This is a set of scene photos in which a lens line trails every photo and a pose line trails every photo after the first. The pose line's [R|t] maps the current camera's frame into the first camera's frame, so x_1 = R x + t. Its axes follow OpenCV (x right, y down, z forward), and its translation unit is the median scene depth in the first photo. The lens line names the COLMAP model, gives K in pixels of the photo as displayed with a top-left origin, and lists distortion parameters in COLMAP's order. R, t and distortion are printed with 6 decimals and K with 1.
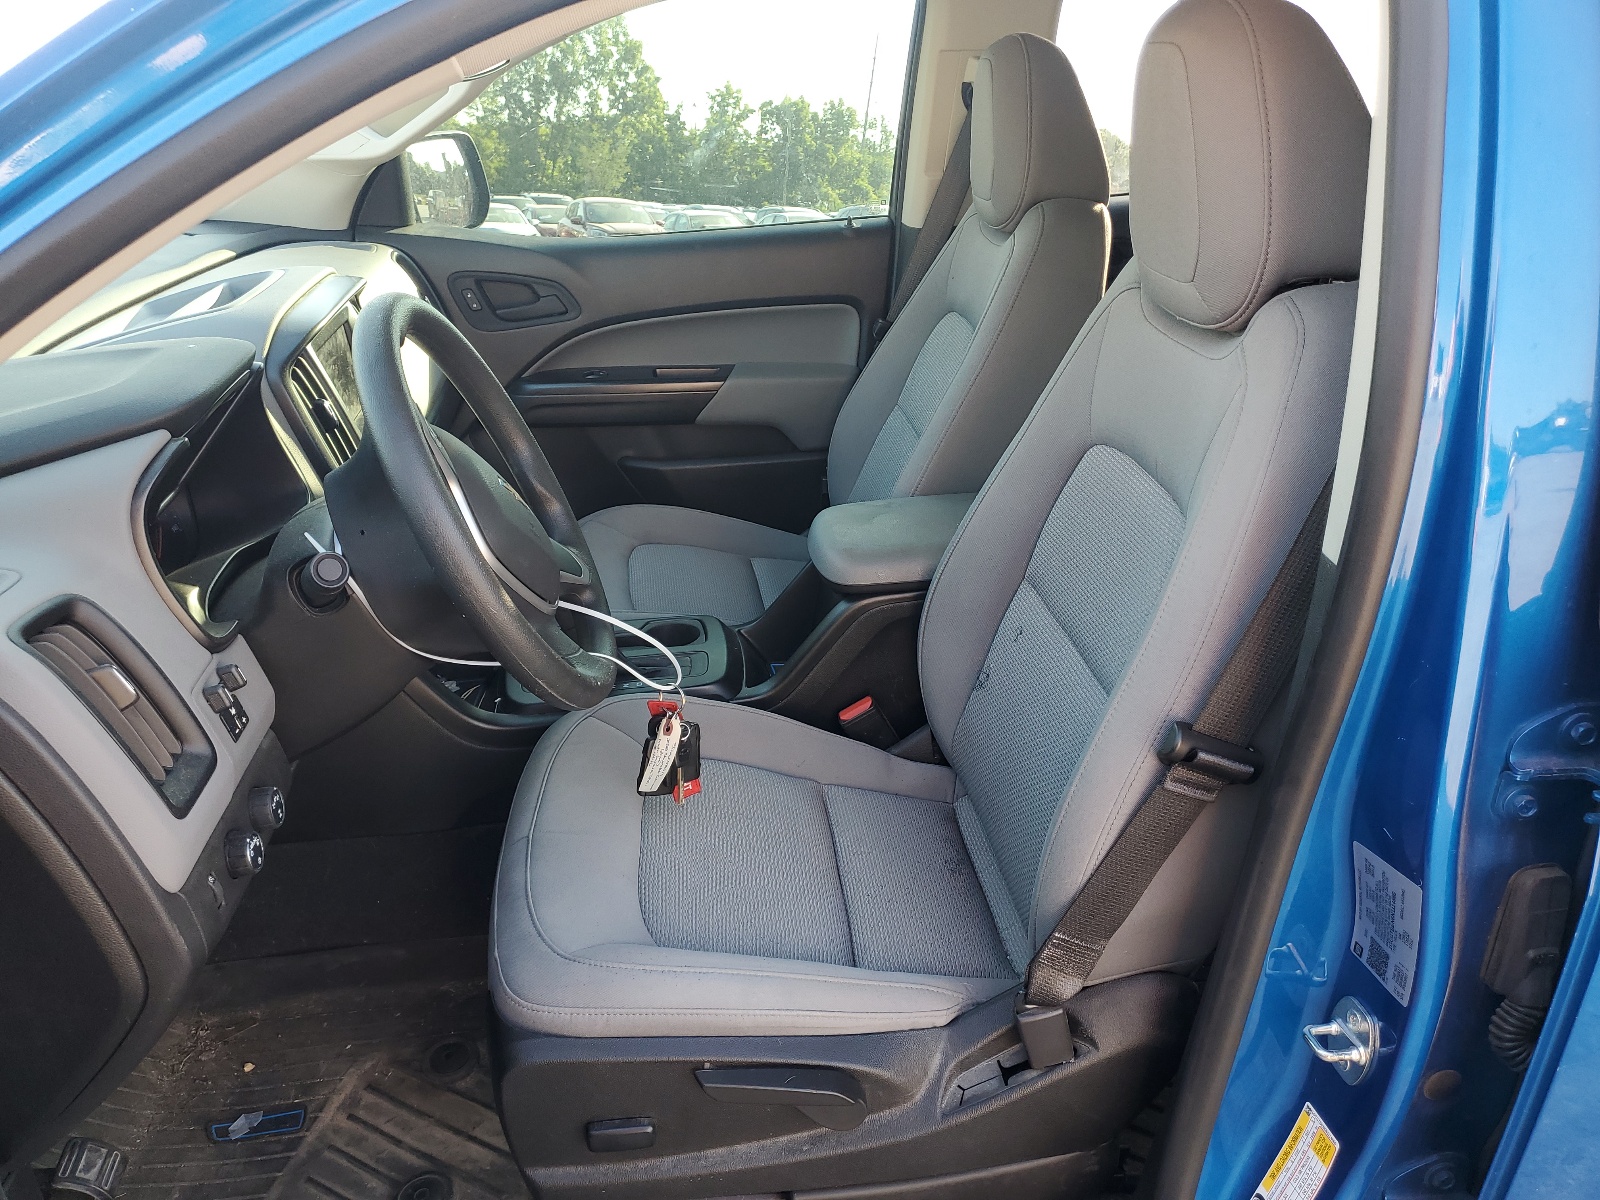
lens RADIAL K [[1236.2, 0, 795.8], [0, 1236.2, 597.4], [0, 0, 1]] dist [-0.003940, -0.000201]
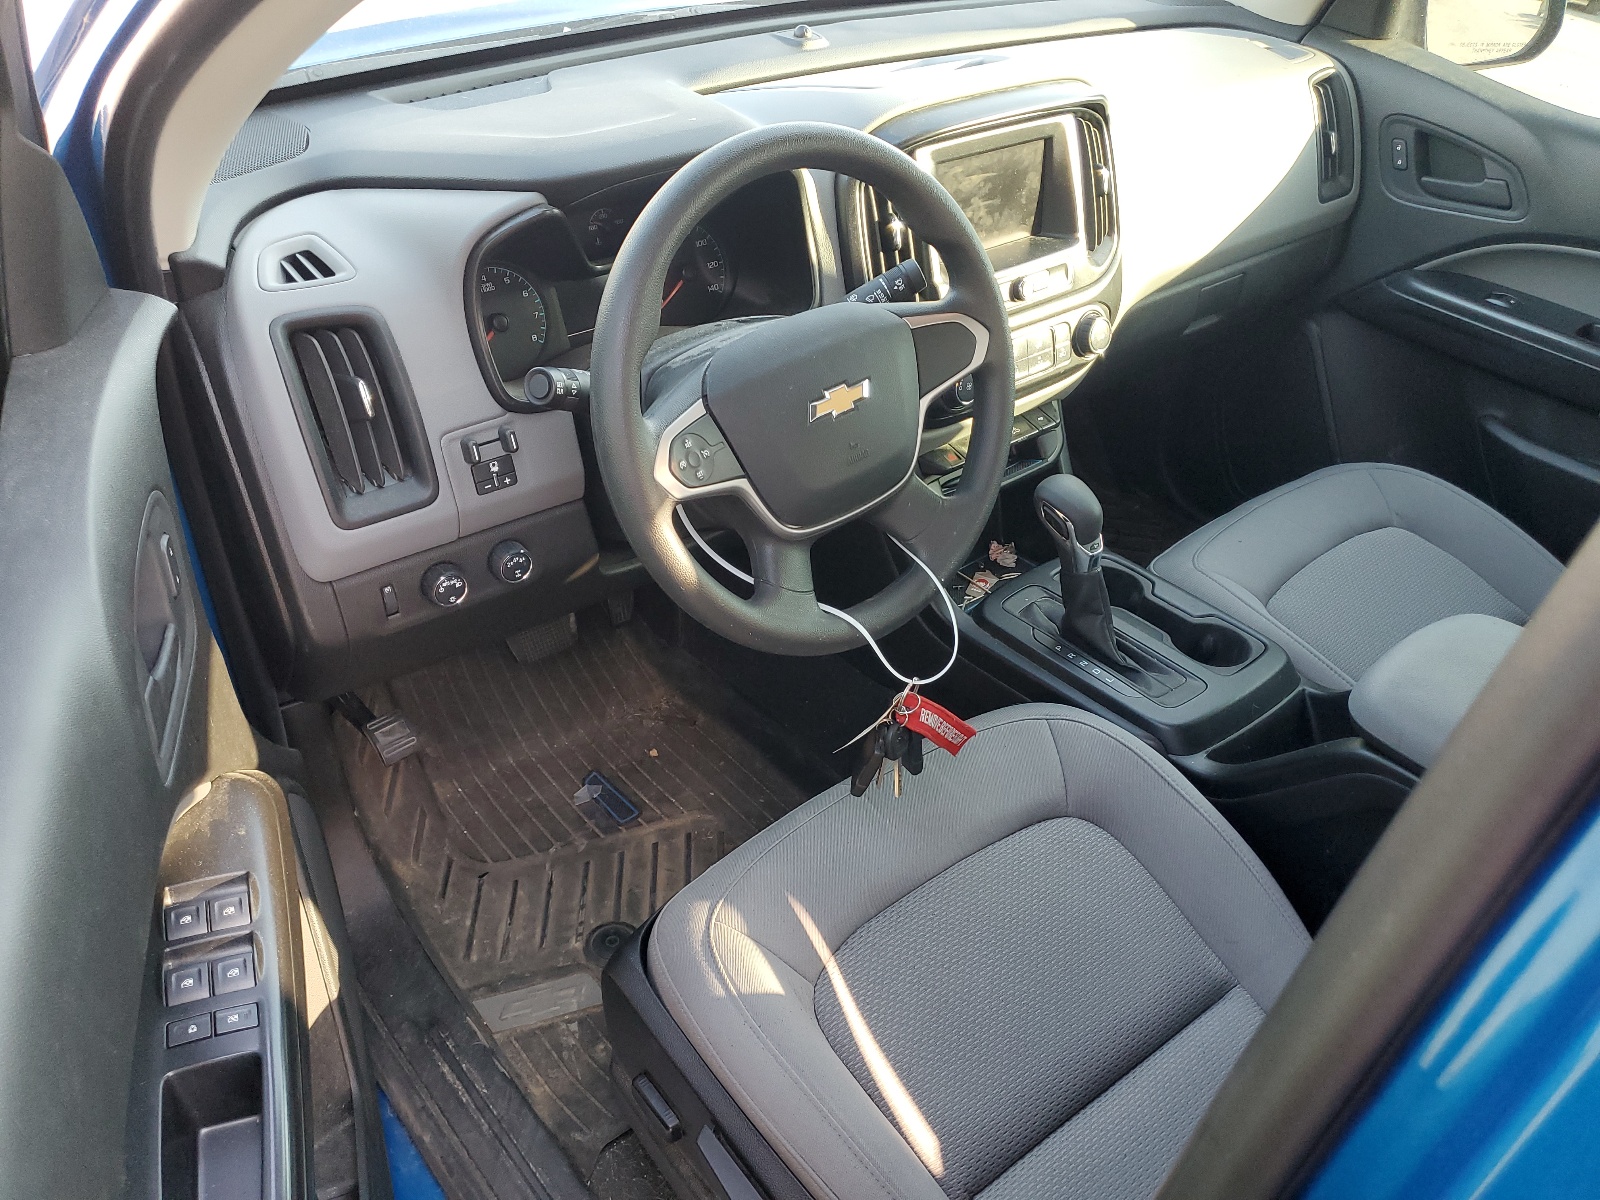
lens RADIAL K [[1236.2, 0, 799.5], [0, 1236.2, 605.5], [0, 0, 1]] dist [-0.003940, -0.000201]
pose [[0.555943, 0.533678, -0.637272, 0.288263], [-0.402220, 0.843654, 0.355623, -0.194882], [0.727425, 0.058617, 0.683679, 0.312574]]
